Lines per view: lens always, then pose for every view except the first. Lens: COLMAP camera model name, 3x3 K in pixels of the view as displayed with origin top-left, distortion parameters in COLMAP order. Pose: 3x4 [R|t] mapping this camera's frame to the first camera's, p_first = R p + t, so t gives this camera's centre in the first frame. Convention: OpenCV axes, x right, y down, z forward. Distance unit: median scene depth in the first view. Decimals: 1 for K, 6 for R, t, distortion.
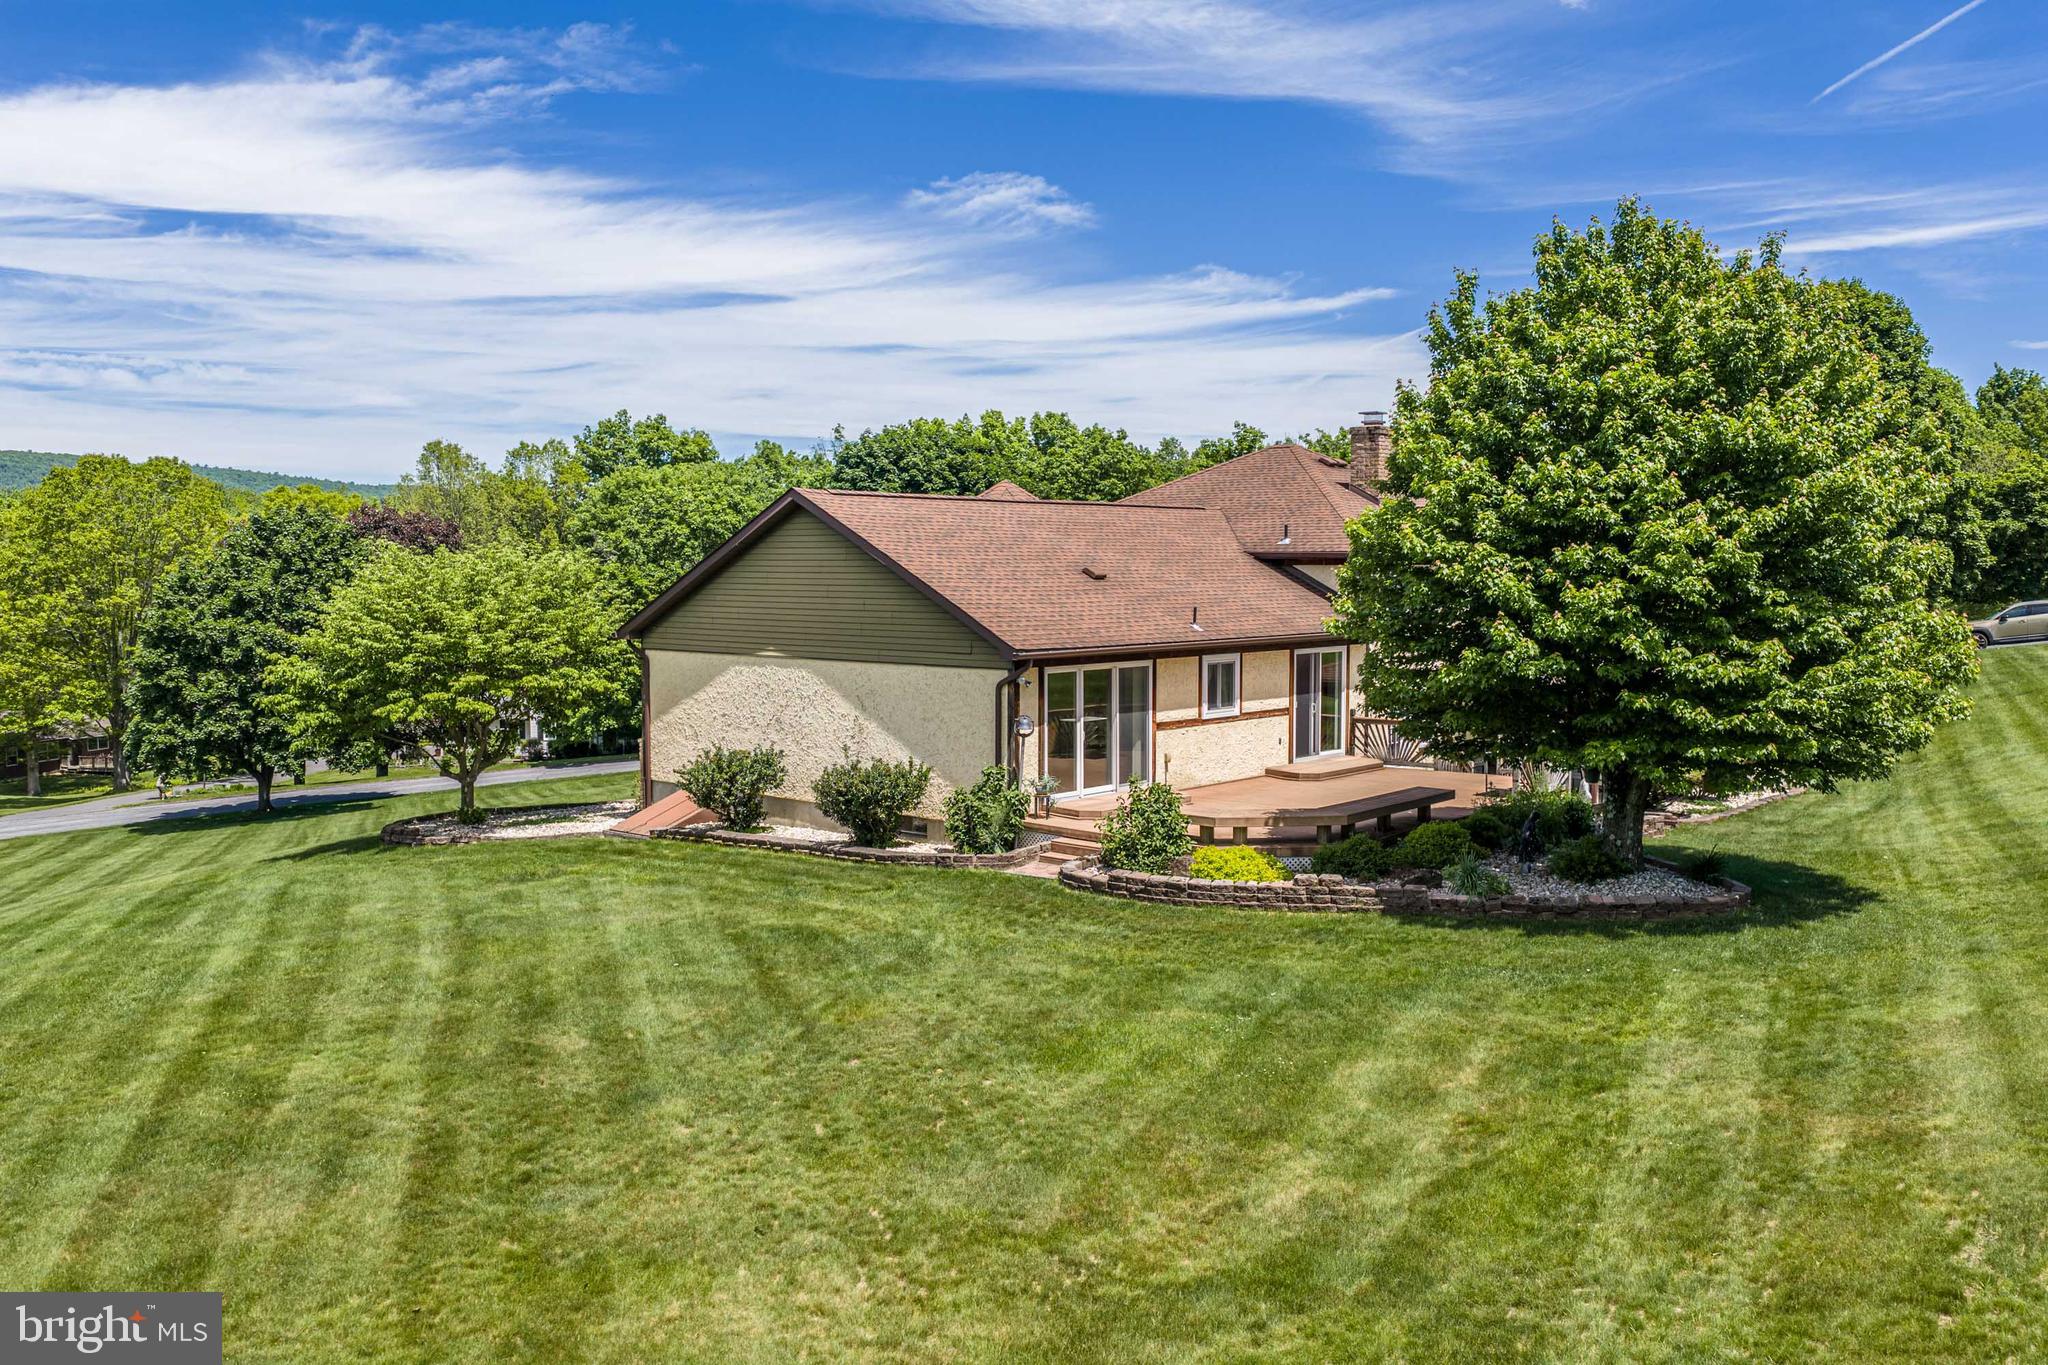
lens RADIAL K [[1699.0, 0, 1030.2], [0, 1699.0, 686.3], [0, 0, 1]] dist [0.024142, -0.039928]
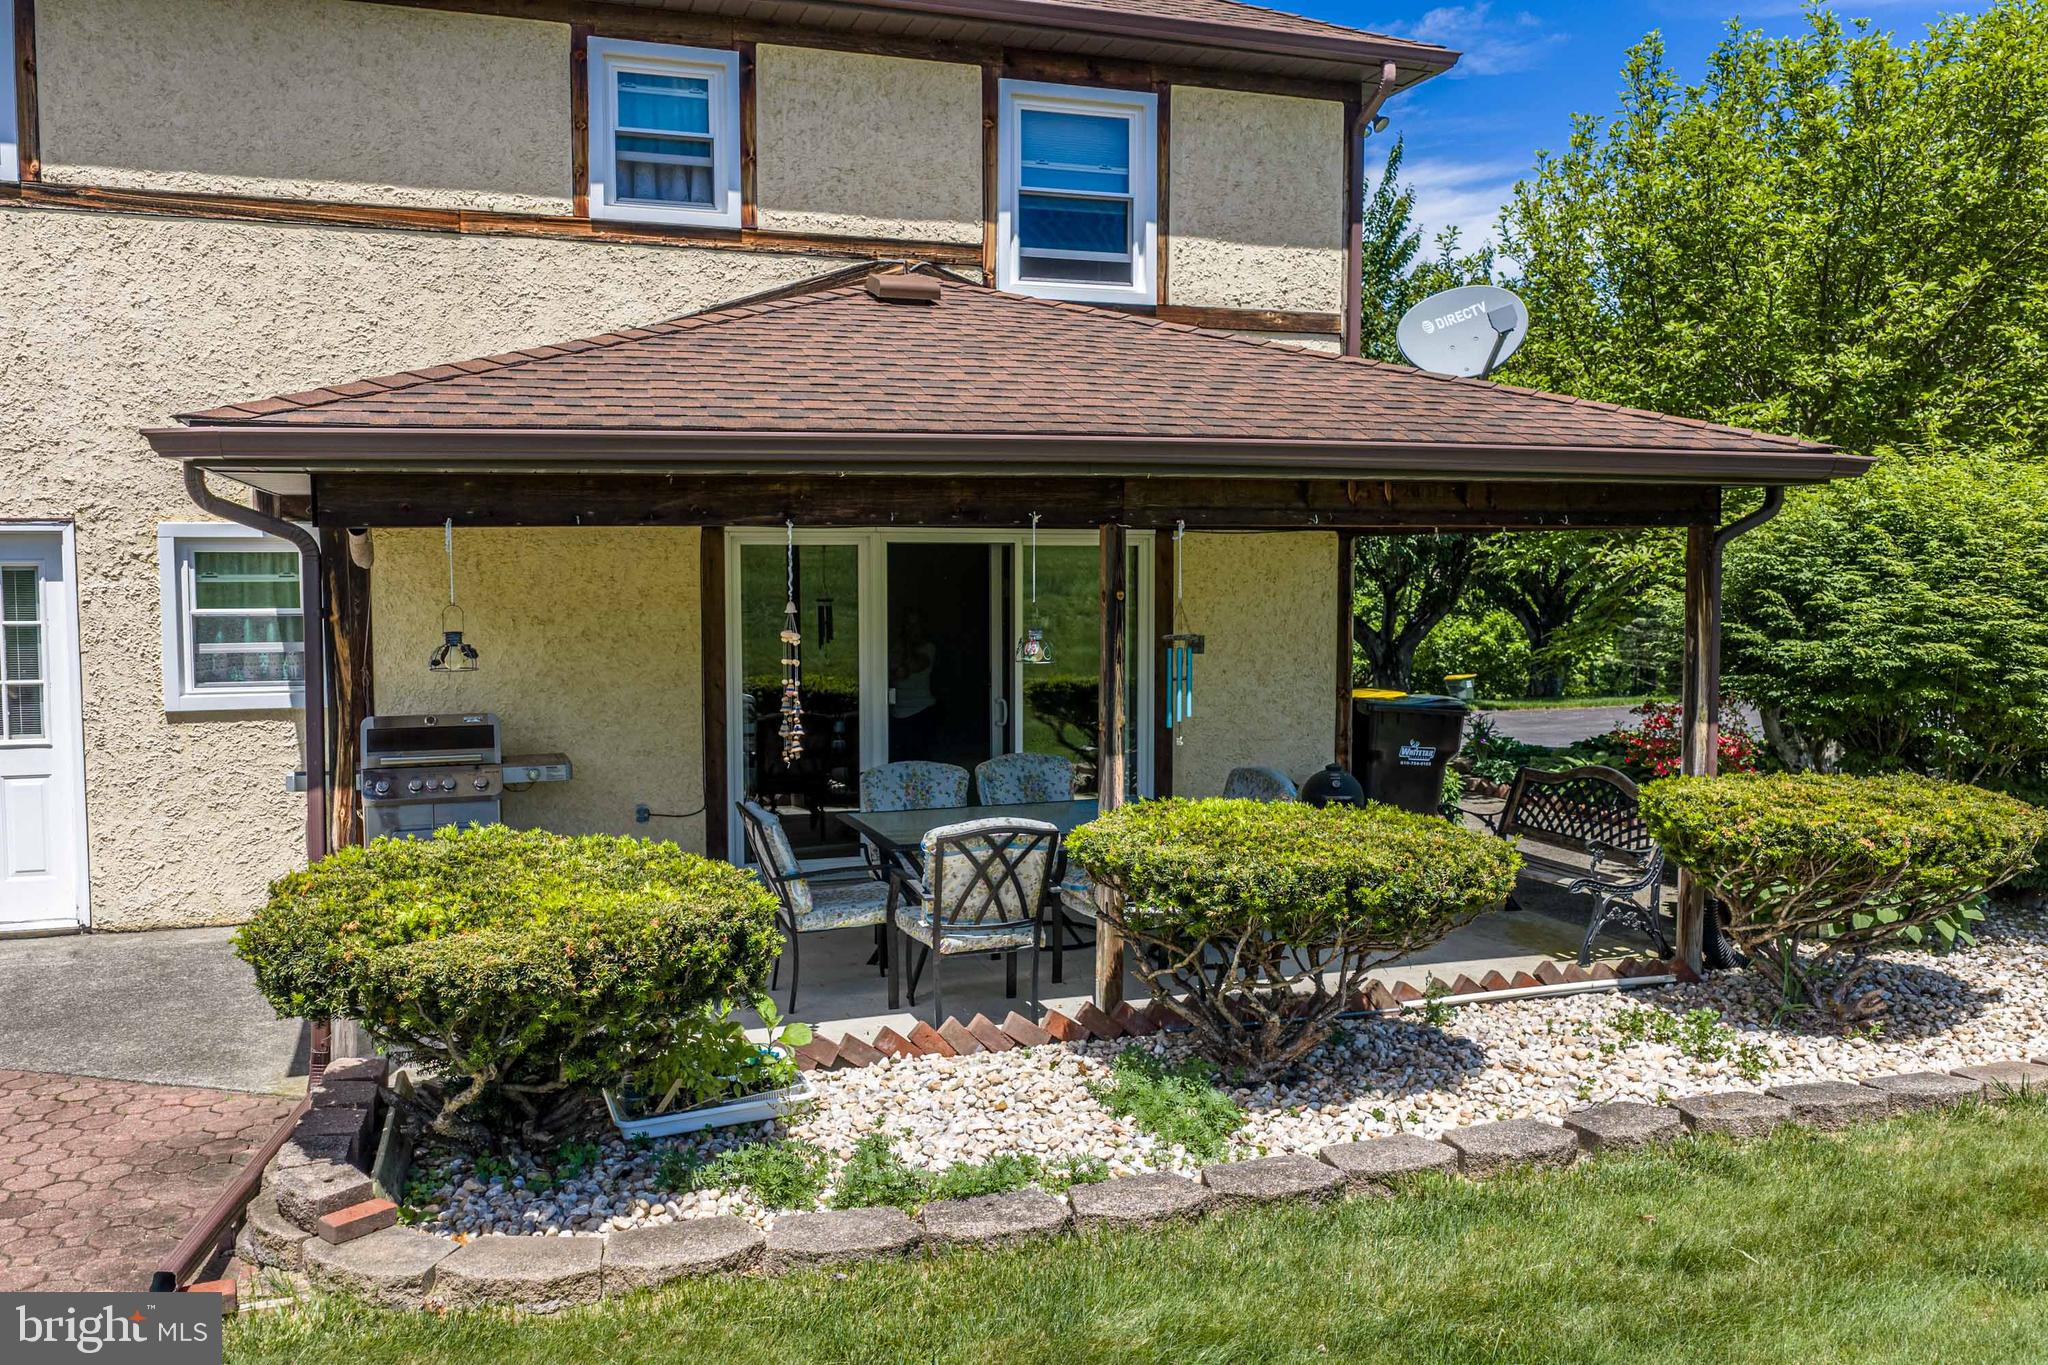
lens RADIAL K [[1699.0, 0, 1032.1], [0, 1699.0, 688.0], [0, 0, 1]] dist [0.024142, -0.039928]
pose [[0.876010, 0.033347, -0.481138, 0.547149], [-0.033542, 0.999404, 0.008197, 0.030936], [0.481125, 0.008957, 0.876606, 0.986083]]
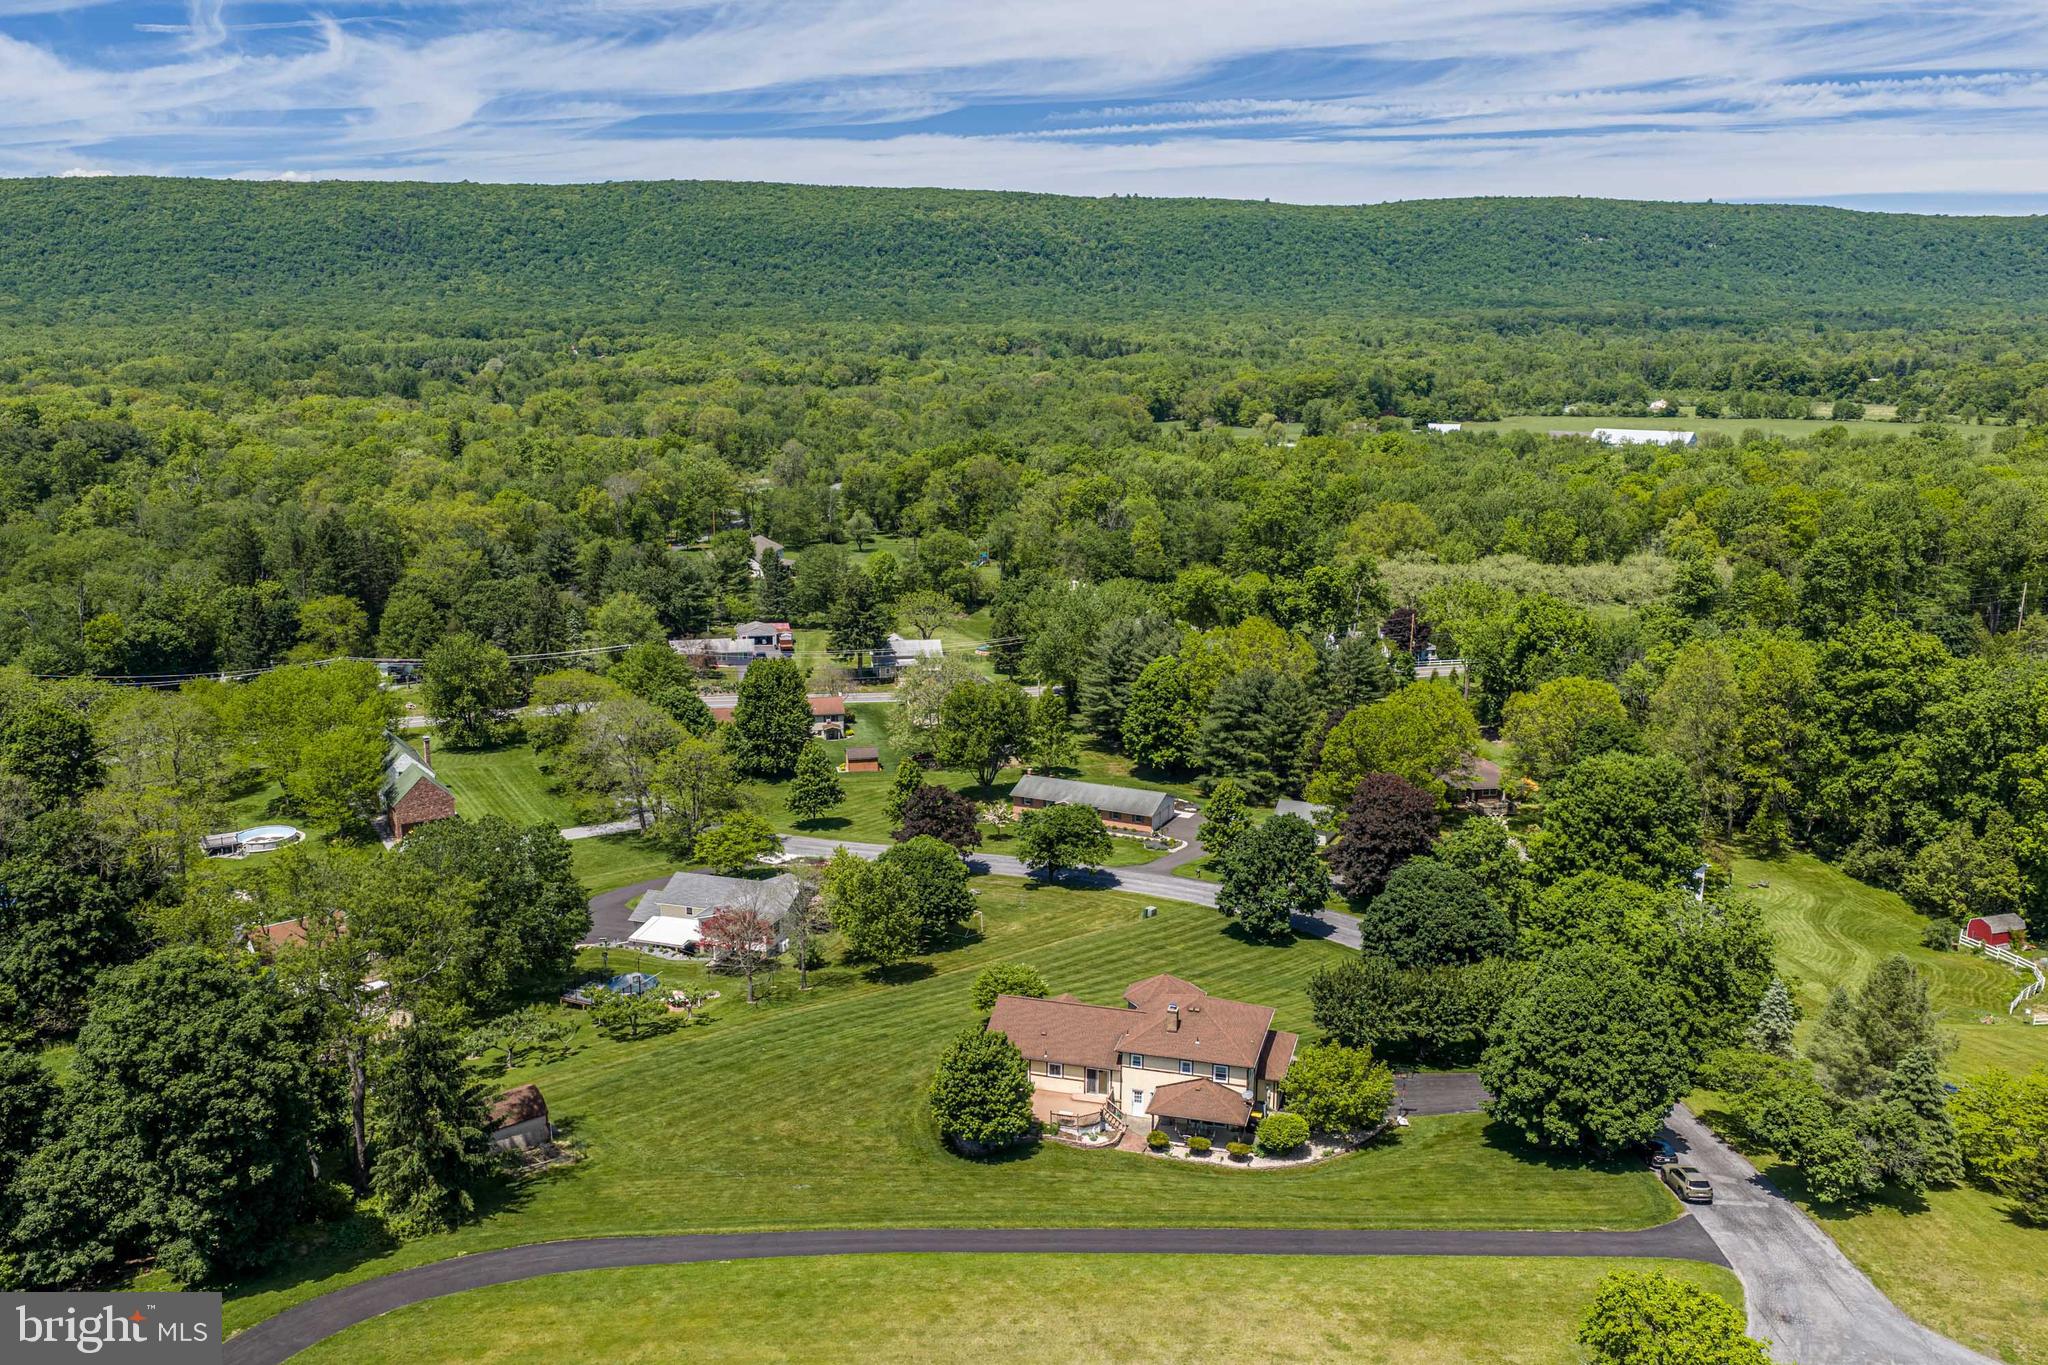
lens RADIAL K [[1699.0, 0, 1036.0], [0, 1699.0, 689.5], [0, 0, 1]] dist [0.024142, -0.039928]
pose [[0.435435, 0.201239, -0.877439, 3.563015], [-0.070811, 0.979330, 0.189467, -1.700859], [0.897431, -0.020368, 0.440684, -0.864723]]
